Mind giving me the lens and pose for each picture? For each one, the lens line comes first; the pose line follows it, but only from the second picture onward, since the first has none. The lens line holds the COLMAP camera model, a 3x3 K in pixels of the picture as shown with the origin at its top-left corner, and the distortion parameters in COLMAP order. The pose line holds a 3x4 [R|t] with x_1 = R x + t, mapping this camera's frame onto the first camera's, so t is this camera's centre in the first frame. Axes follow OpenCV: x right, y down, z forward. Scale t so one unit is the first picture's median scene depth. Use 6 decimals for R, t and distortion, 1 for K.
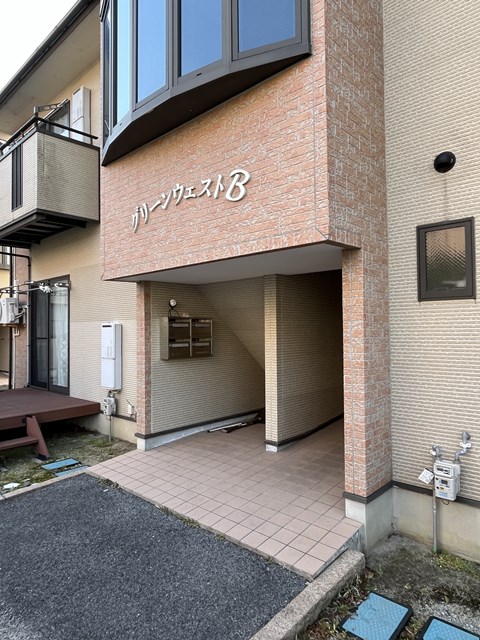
lens RADIAL K [[410.2, 0, 241.8], [0, 410.2, 316.6], [0, 0, 1]] dist [-0.006543, 0.001422]
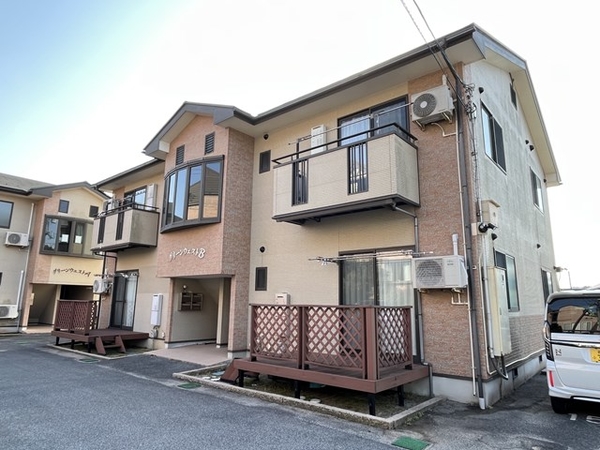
lens RADIAL K [[384.5, 0, 297.4], [0, 384.5, 224.5], [0, 0, 1]] dist [-0.006543, 0.001422]
pose [[0.998570, 0.035982, 0.039530, 0.367166], [-0.028753, 0.984984, -0.170237, -0.026917], [-0.045062, 0.168857, 0.984610, -1.238407]]
